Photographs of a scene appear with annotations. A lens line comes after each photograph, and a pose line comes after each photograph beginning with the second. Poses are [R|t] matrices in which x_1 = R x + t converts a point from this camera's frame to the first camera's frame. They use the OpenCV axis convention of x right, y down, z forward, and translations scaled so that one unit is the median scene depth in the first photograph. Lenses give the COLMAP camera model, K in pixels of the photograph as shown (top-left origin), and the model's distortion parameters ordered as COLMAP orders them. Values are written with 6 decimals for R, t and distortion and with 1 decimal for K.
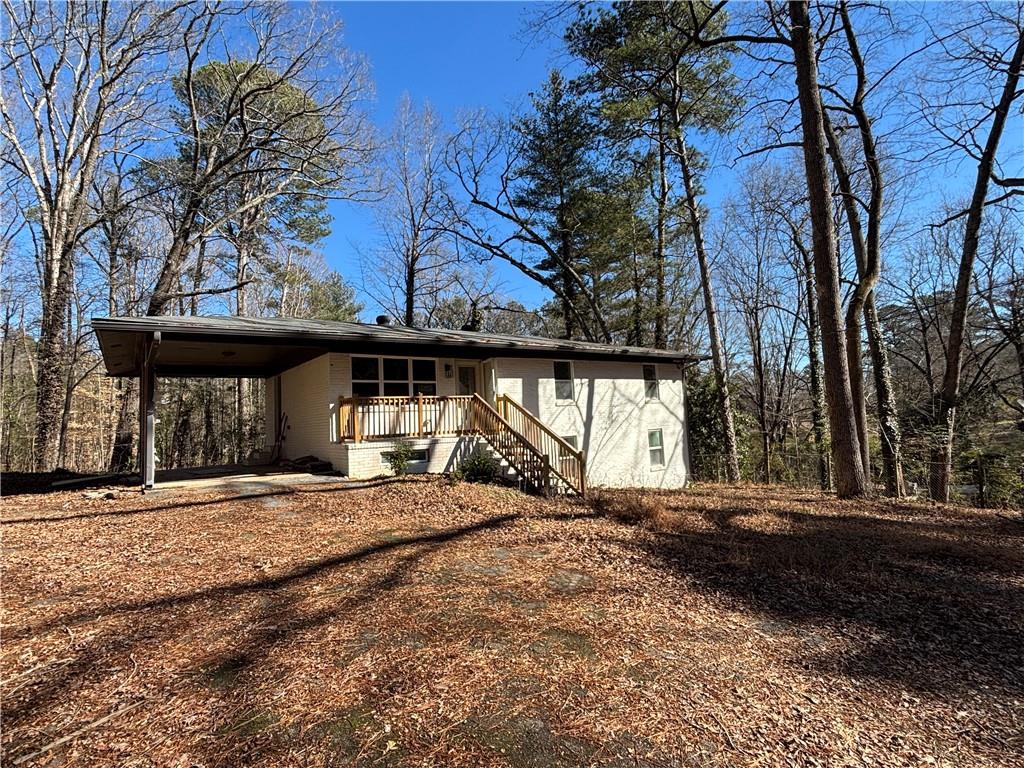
lens RADIAL K [[519.5, 0, 512.0], [0, 519.5, 384.0], [0, 0, 1]] dist [-0.001553, -0.000559]
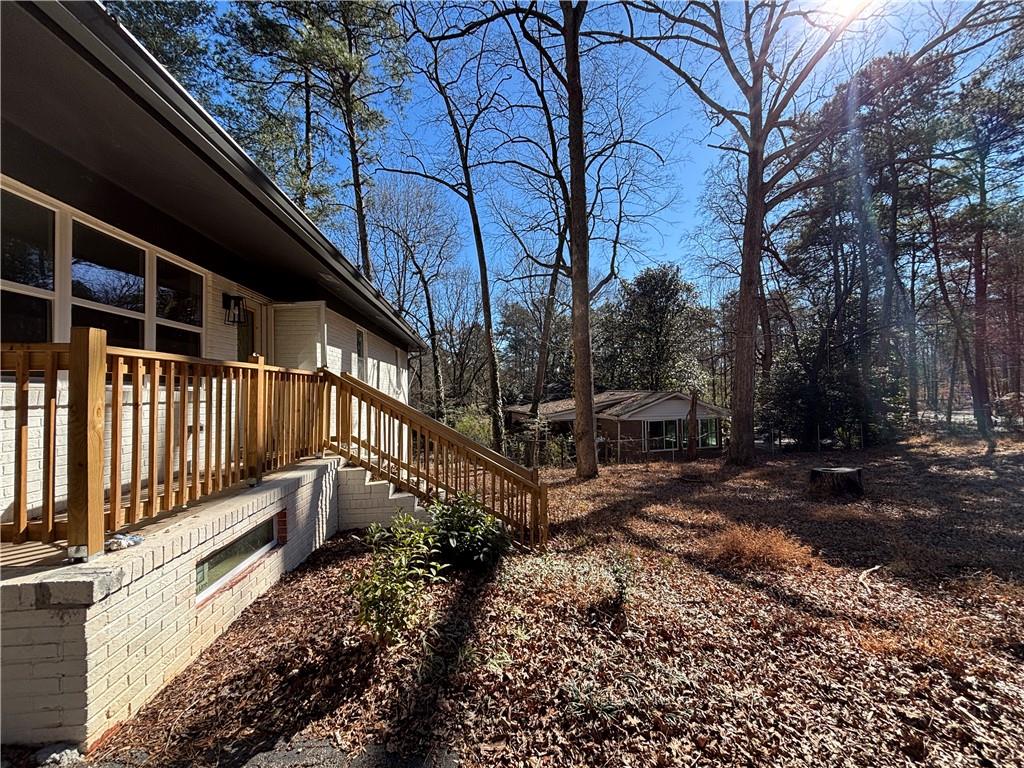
lens RADIAL K [[409.9, 0, 512.0], [0, 409.9, 384.0], [0, 0, 1]] dist [0.000628, 0.000030]
pose [[0.517051, 0.051753, 0.854389, -0.282685], [-0.070738, 0.997340, -0.017604, 0.026440], [-0.853027, -0.051336, 0.519336, 0.603169]]
